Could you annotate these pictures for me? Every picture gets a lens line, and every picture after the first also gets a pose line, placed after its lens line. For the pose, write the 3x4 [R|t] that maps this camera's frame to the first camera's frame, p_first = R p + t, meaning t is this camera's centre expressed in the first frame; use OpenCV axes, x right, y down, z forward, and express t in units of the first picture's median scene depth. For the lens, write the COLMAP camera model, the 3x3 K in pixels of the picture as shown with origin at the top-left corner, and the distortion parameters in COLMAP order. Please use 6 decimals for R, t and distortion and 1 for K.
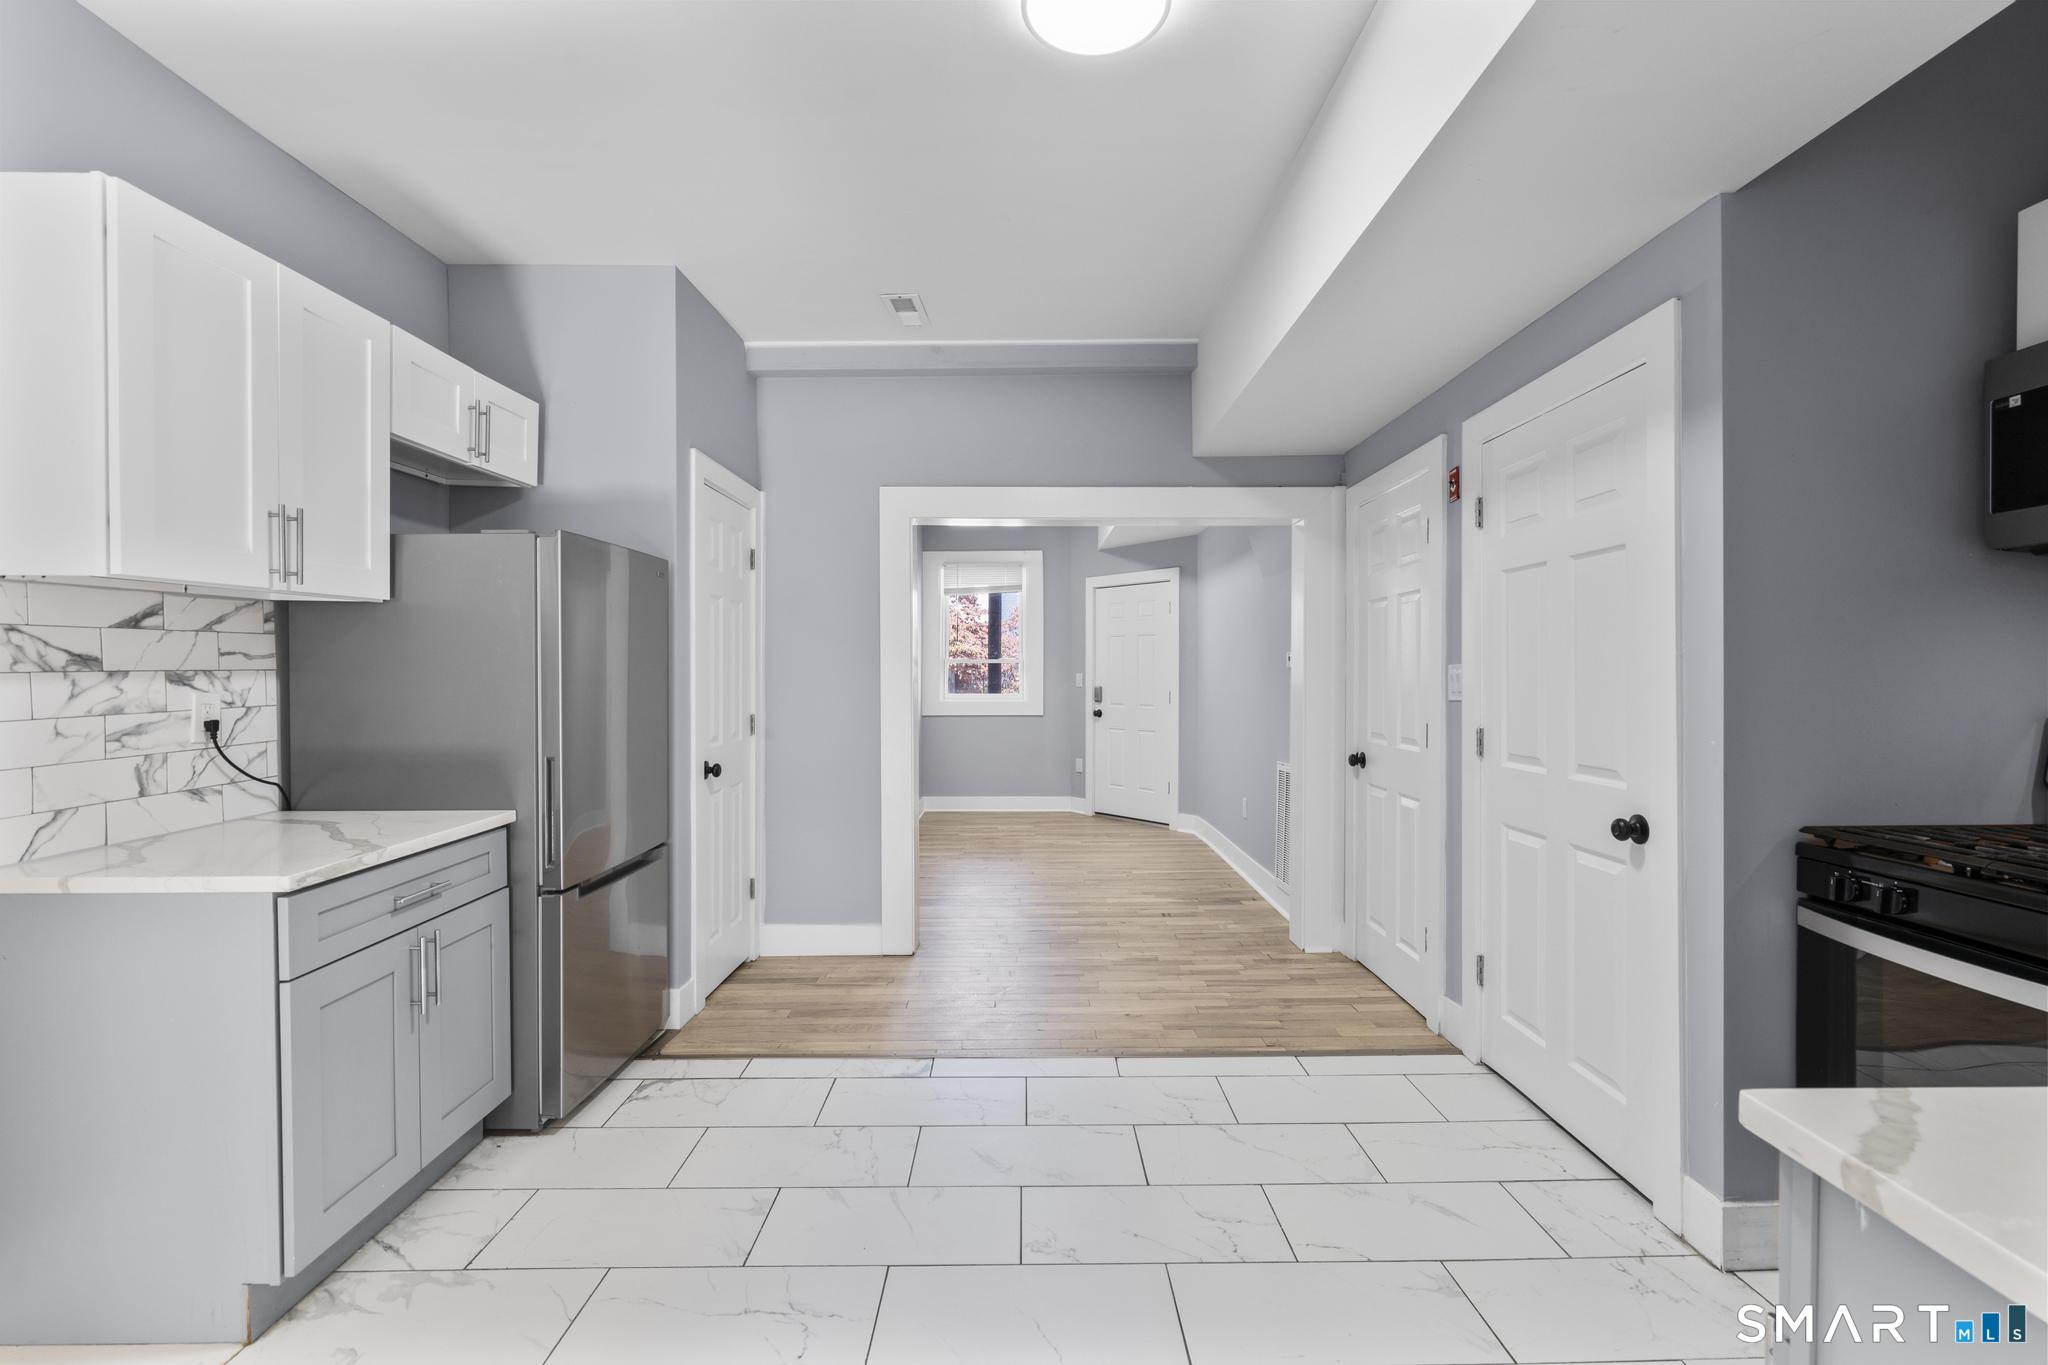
lens RADIAL K [[920.0, 0, 1034.6], [0, 920.0, 678.4], [0, 0, 1]] dist [-0.008364, 0.004163]
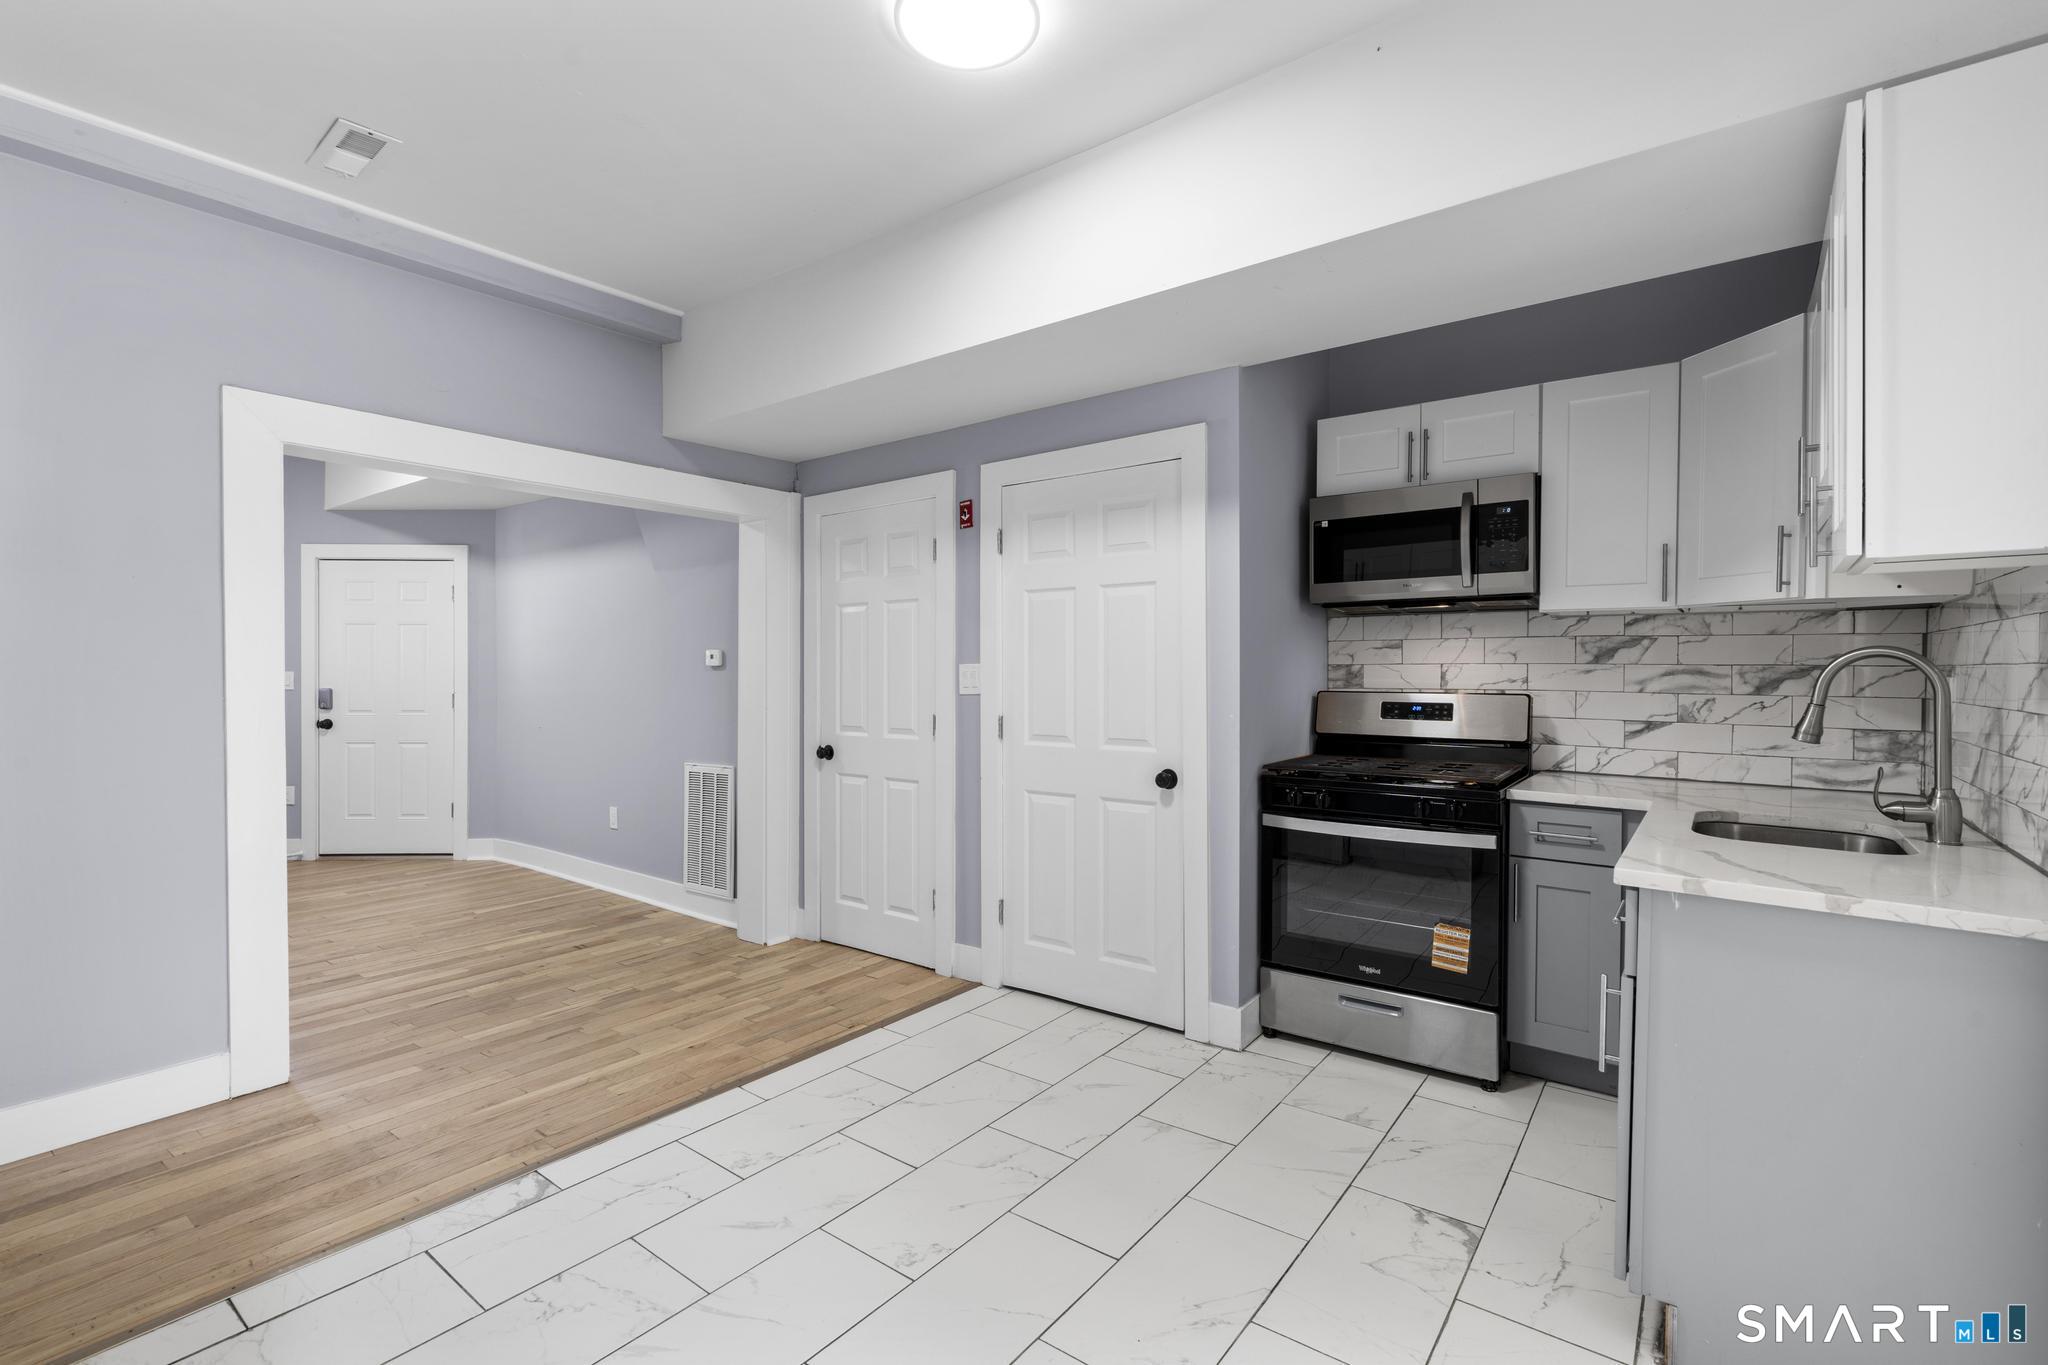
lens RADIAL K [[920.0, 0, 1030.9], [0, 920.0, 679.6], [0, 0, 1]] dist [-0.008364, 0.004163]
pose [[0.615859, -0.004754, 0.787842, -0.387426], [0.003128, 0.999989, 0.003589, 0.000796], [-0.787850, 0.000254, 0.615867, 0.169918]]
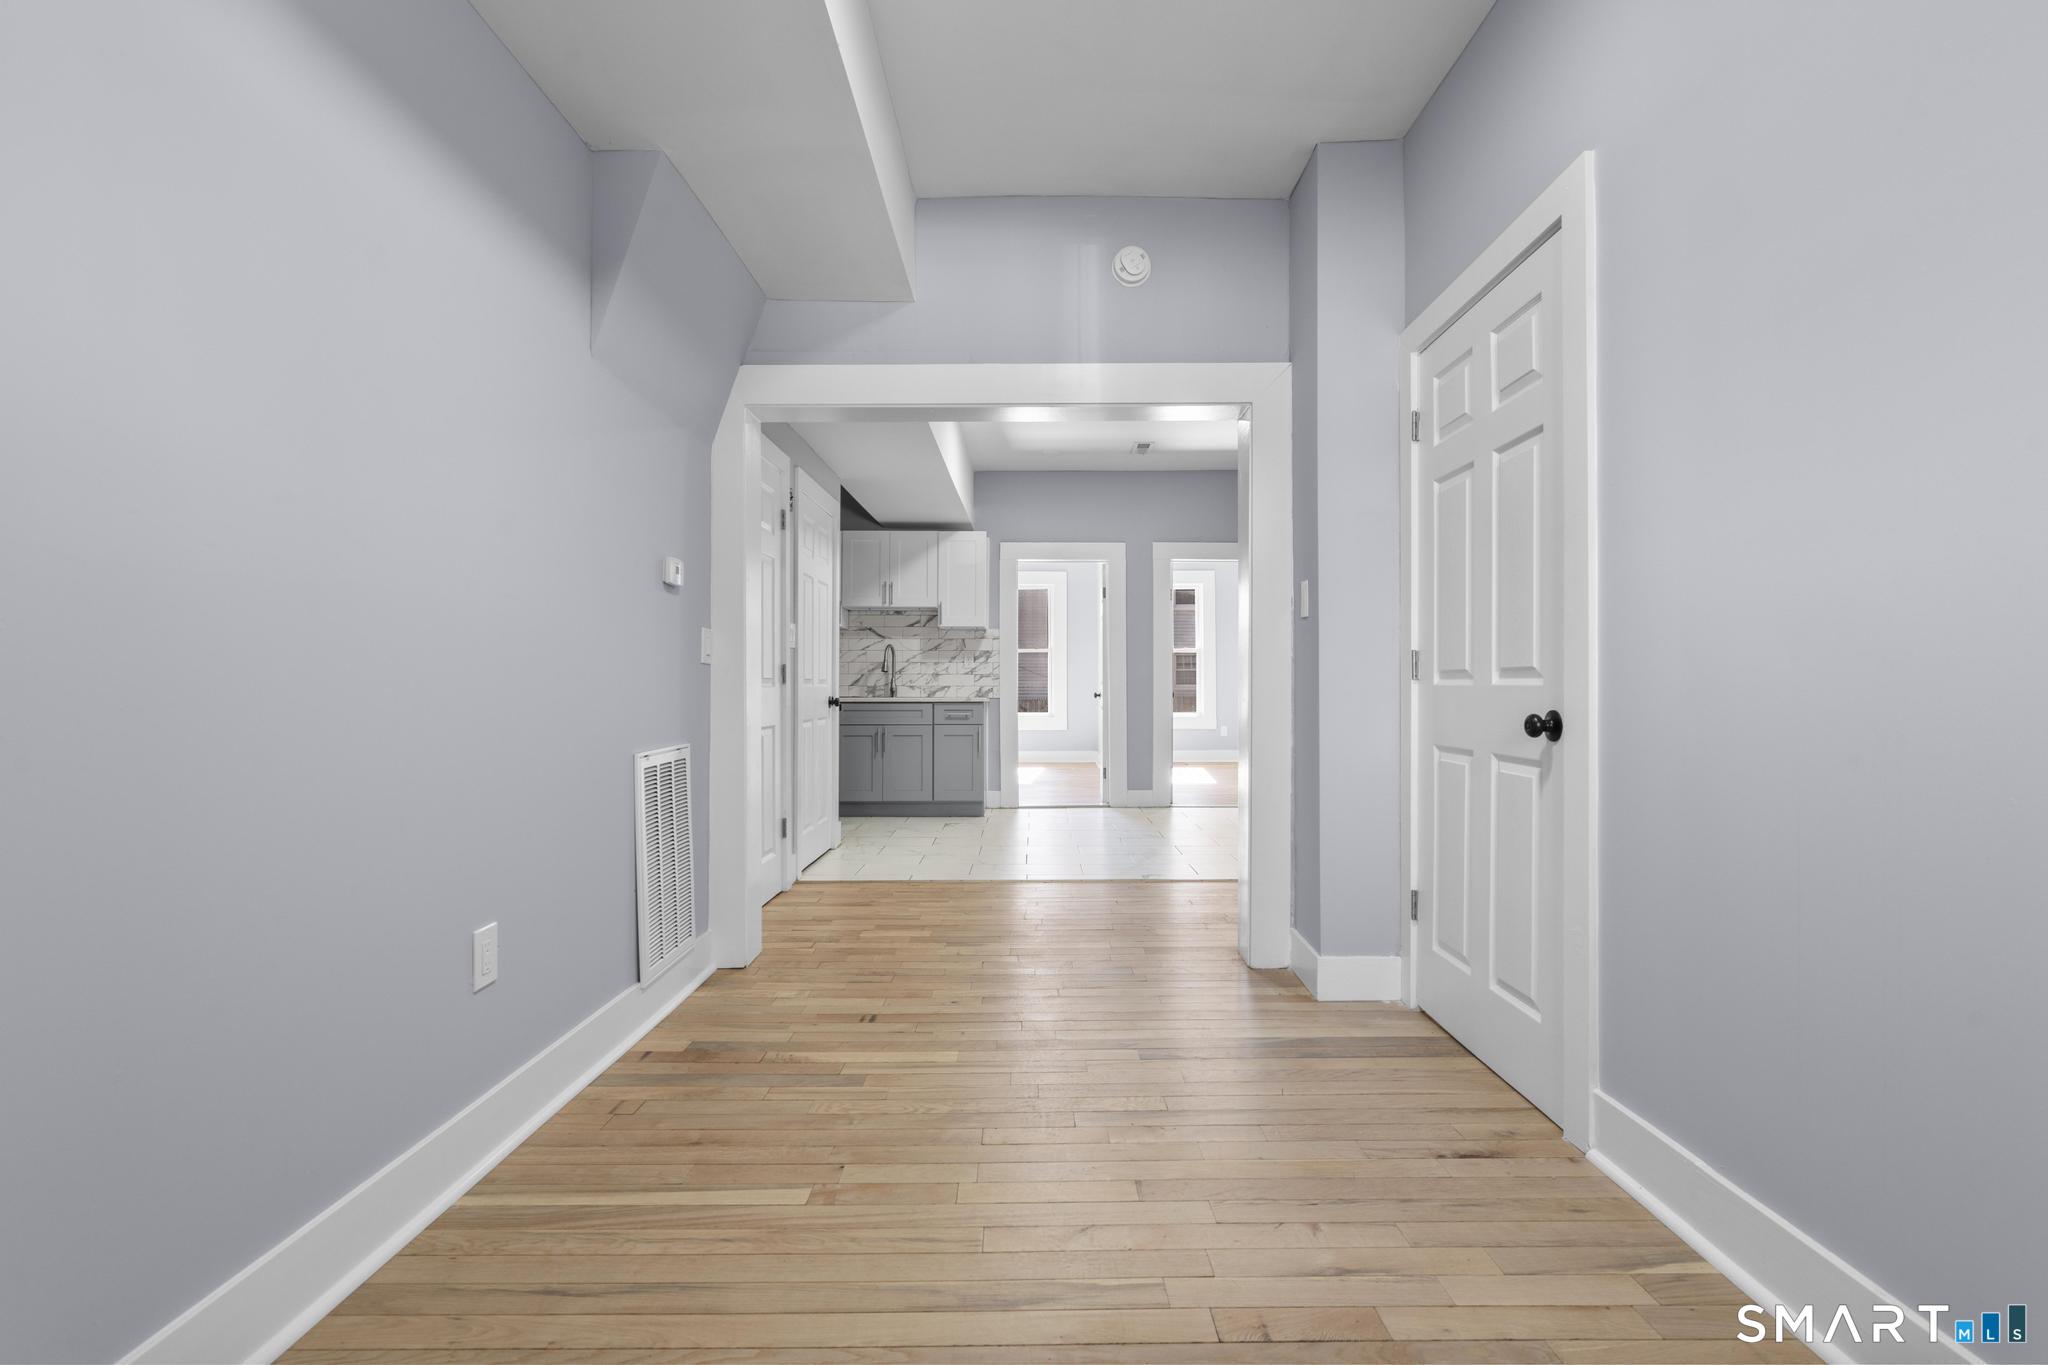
lens RADIAL K [[920.0, 0, 1032.0], [0, 920.0, 681.6], [0, 0, 1]] dist [-0.008364, 0.004163]
pose [[-0.999870, 0.003620, 0.015695, 0.045337], [0.003596, 0.999992, -0.001535, 0.071329], [-0.015700, -0.001478, -0.999876, 2.157387]]
